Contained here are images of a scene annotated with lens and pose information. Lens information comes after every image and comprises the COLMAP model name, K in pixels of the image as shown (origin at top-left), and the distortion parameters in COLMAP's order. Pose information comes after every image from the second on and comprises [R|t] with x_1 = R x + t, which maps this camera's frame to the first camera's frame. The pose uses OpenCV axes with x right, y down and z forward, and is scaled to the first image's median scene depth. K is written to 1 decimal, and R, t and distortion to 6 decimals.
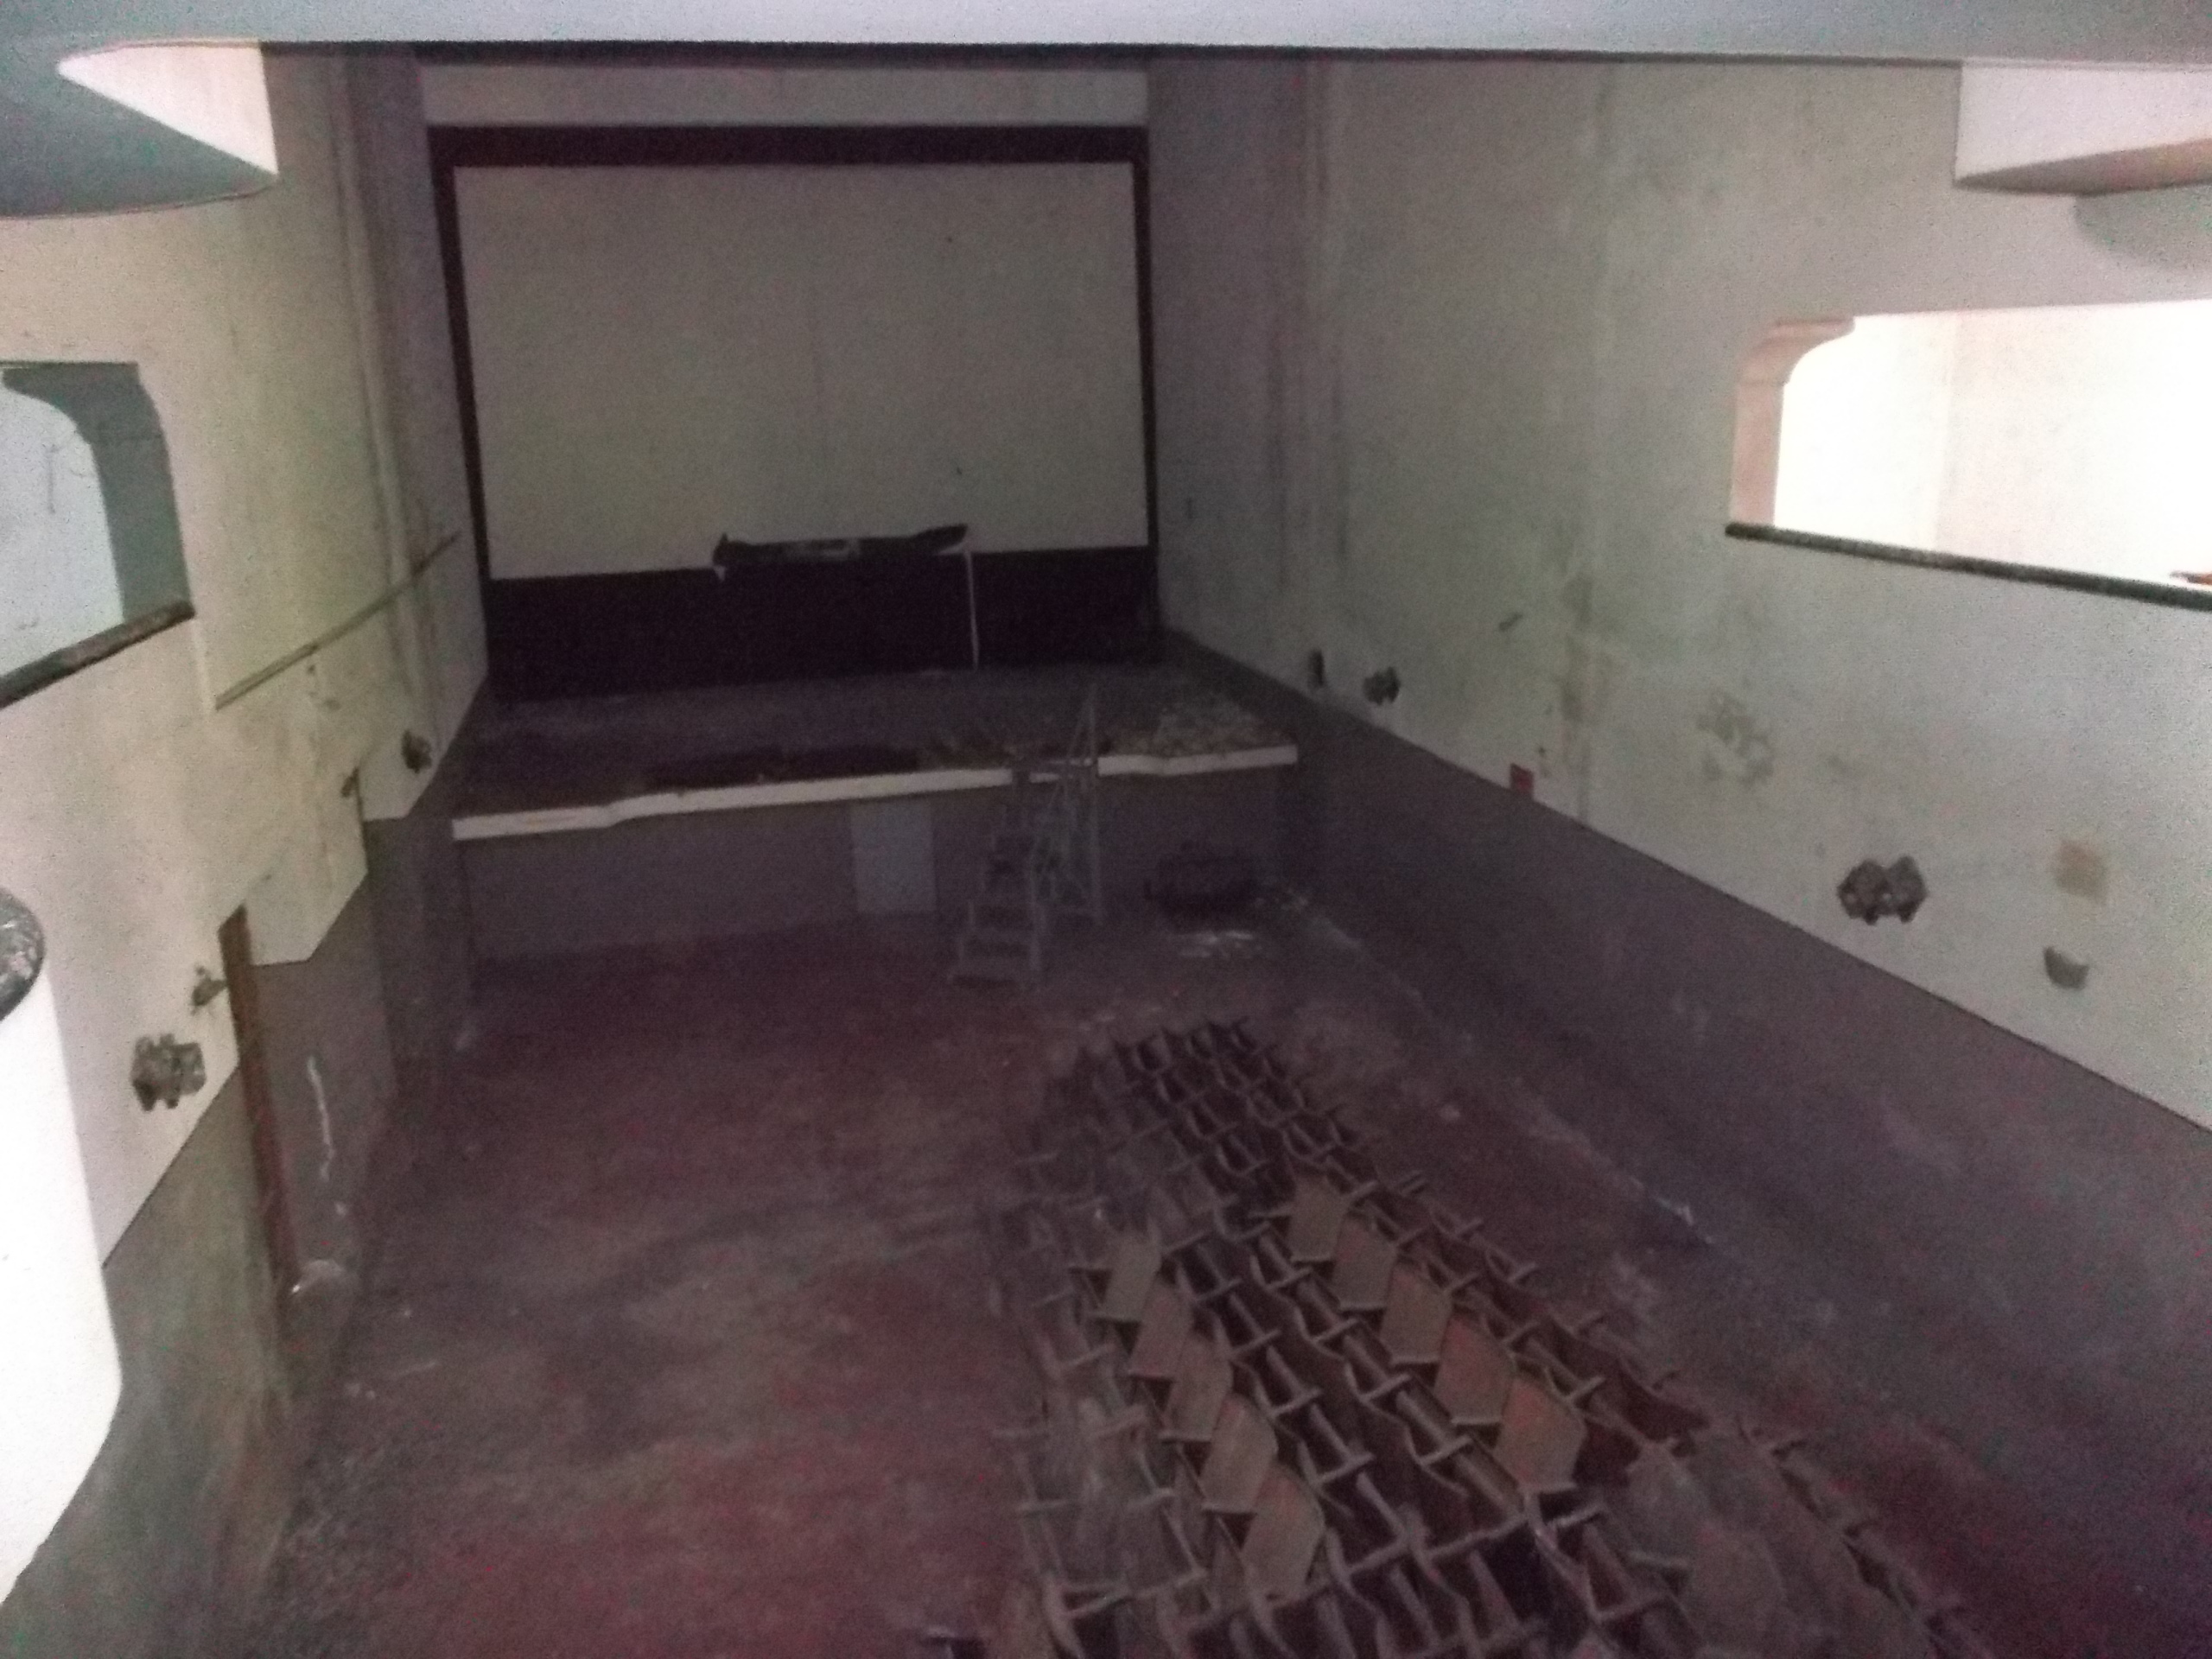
lens RADIAL K [[1712.2, 0, 1106.0], [0, 1712.2, 829.5], [0, 0, 1]] dist [-0.044896, 0.002192]
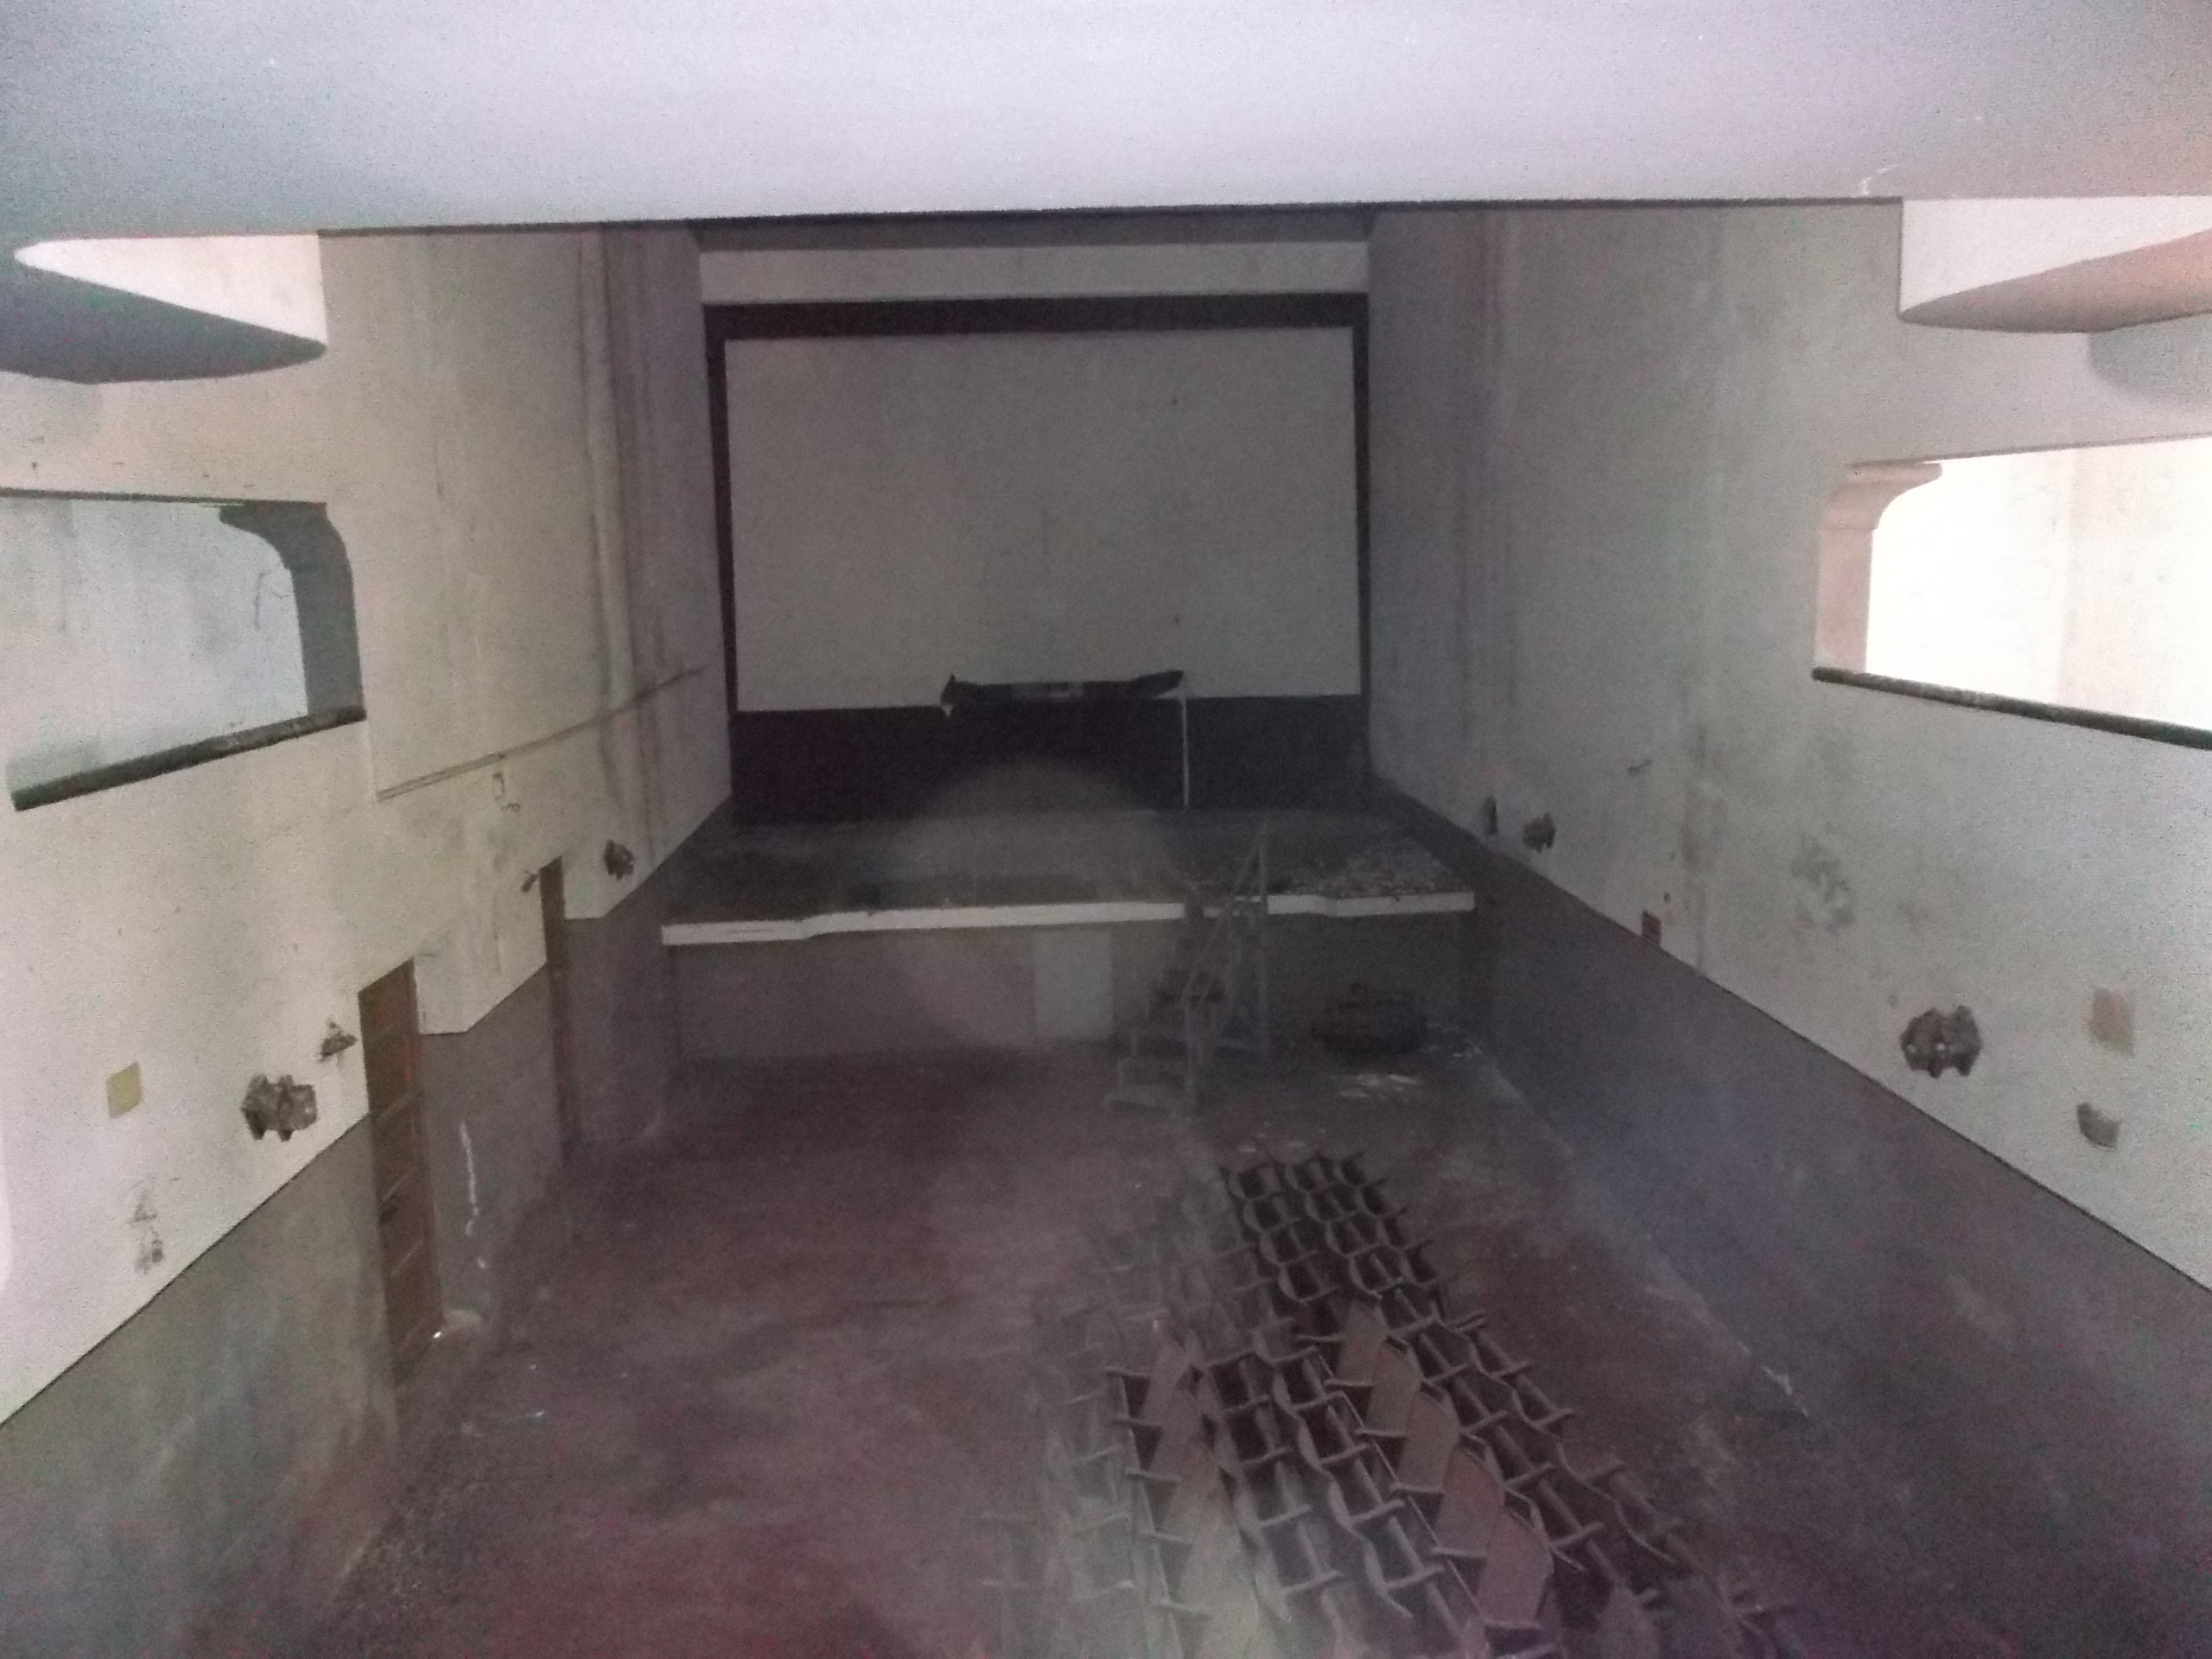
lens RADIAL K [[1712.2, 0, 1106.0], [0, 1712.2, 829.5], [0, 0, 1]] dist [-0.044896, 0.002192]
pose [[0.982526, 0.033277, -0.183125, 0.136069], [-0.049748, 0.995044, -0.086097, 0.018383], [0.179352, 0.093702, 0.979312, -0.029696]]
